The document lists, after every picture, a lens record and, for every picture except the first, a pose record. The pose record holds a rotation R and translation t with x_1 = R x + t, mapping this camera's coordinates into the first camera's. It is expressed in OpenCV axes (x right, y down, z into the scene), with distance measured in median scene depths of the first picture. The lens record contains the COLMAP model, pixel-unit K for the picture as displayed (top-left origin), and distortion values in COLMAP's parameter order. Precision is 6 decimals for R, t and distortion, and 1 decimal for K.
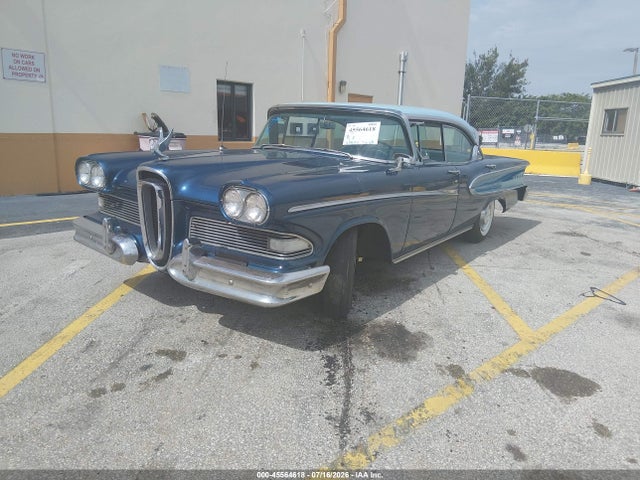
lens RADIAL K [[515.5, 0, 320.0], [0, 515.5, 240.0], [0, 0, 1]] dist [0.003849, -0.049239]
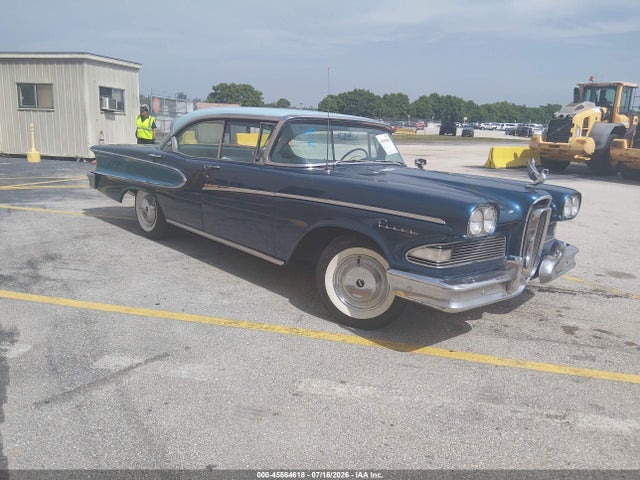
lens RADIAL K [[515.5, 0, 320.0], [0, 515.5, 240.0], [0, 0, 1]] dist [0.003849, -0.049239]
pose [[0.124755, -0.247111, 0.960923, -1.163624], [0.162363, 0.960518, 0.225927, -0.297886], [-0.978813, 0.127833, 0.159951, 1.016411]]
